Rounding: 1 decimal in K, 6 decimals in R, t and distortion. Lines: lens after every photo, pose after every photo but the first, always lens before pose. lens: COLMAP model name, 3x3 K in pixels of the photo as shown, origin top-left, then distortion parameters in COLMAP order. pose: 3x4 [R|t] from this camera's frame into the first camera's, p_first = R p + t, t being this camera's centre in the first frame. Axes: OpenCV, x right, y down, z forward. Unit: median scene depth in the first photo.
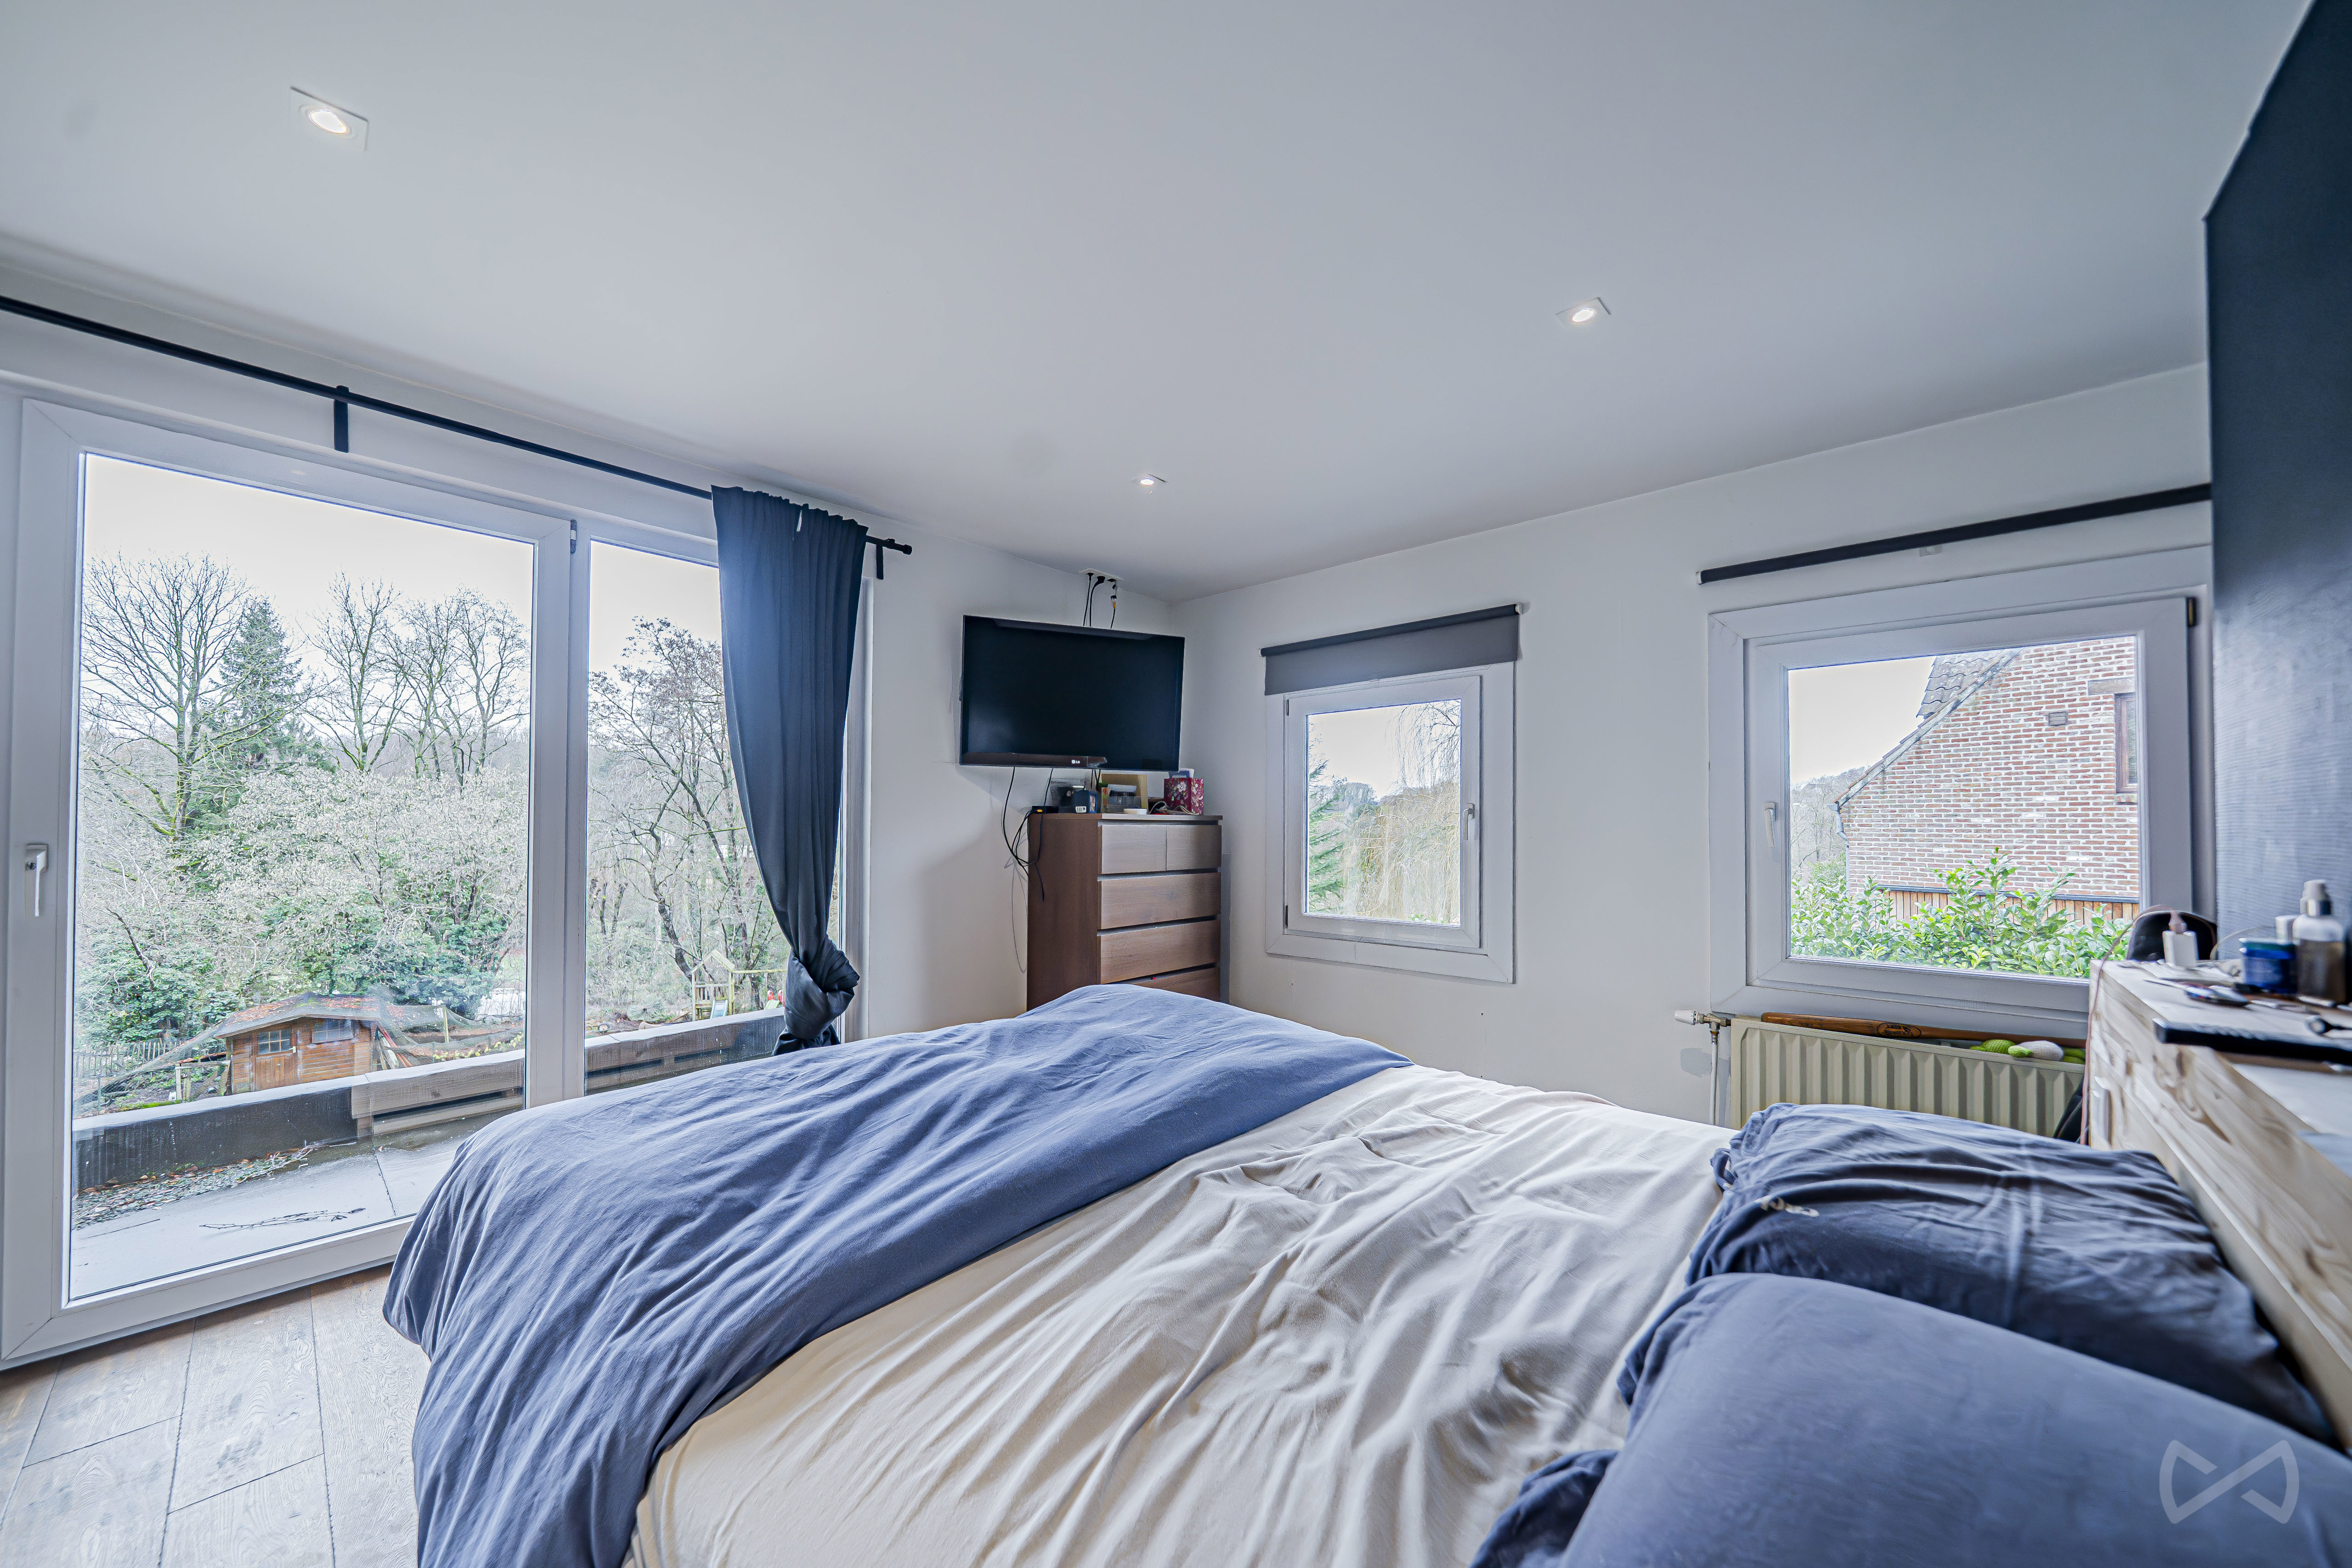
lens RADIAL K [[813.8, 0, 1164.4], [0, 813.8, 814.1], [0, 0, 1]] dist [-0.015084, 0.002750]
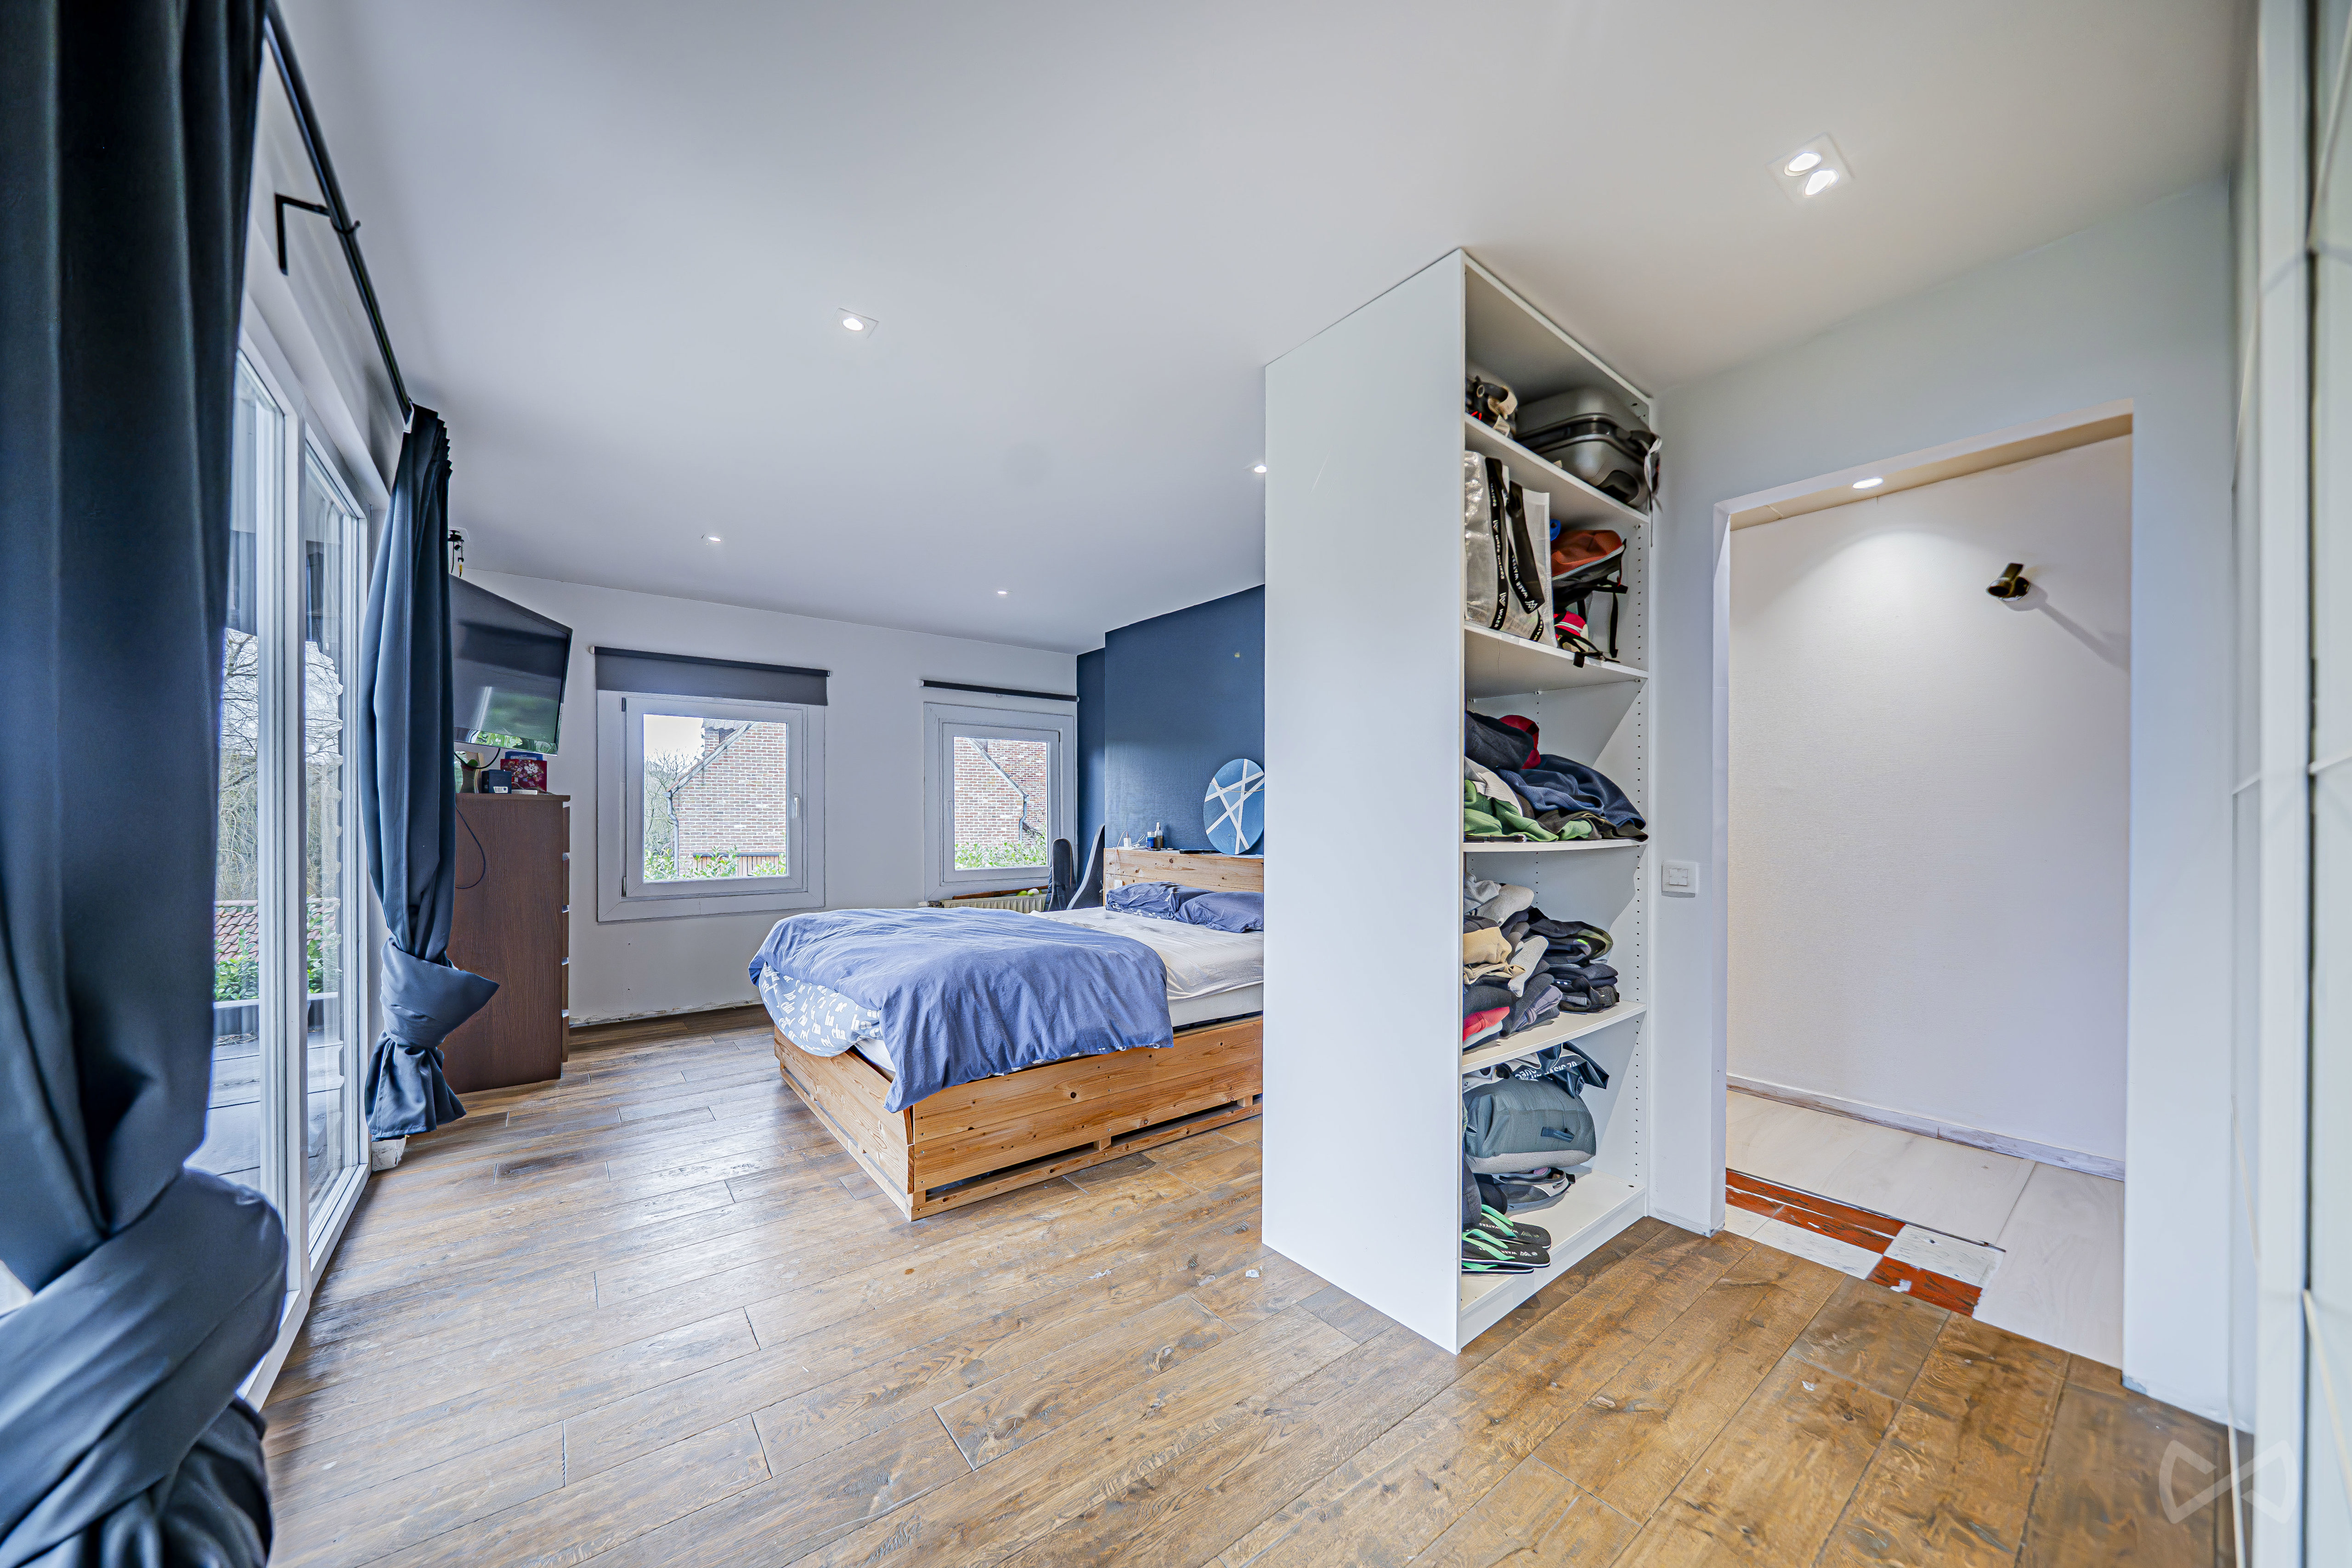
lens RADIAL K [[814.0, 0, 1164.4], [0, 814.0, 814.1], [0, 0, 1]] dist [-0.015084, 0.002750]
pose [[0.172544, -0.004773, 0.984990, -0.993473], [-0.013592, 0.999882, 0.007226, 0.005047], [-0.984908, -0.014634, 0.172459, 0.061724]]
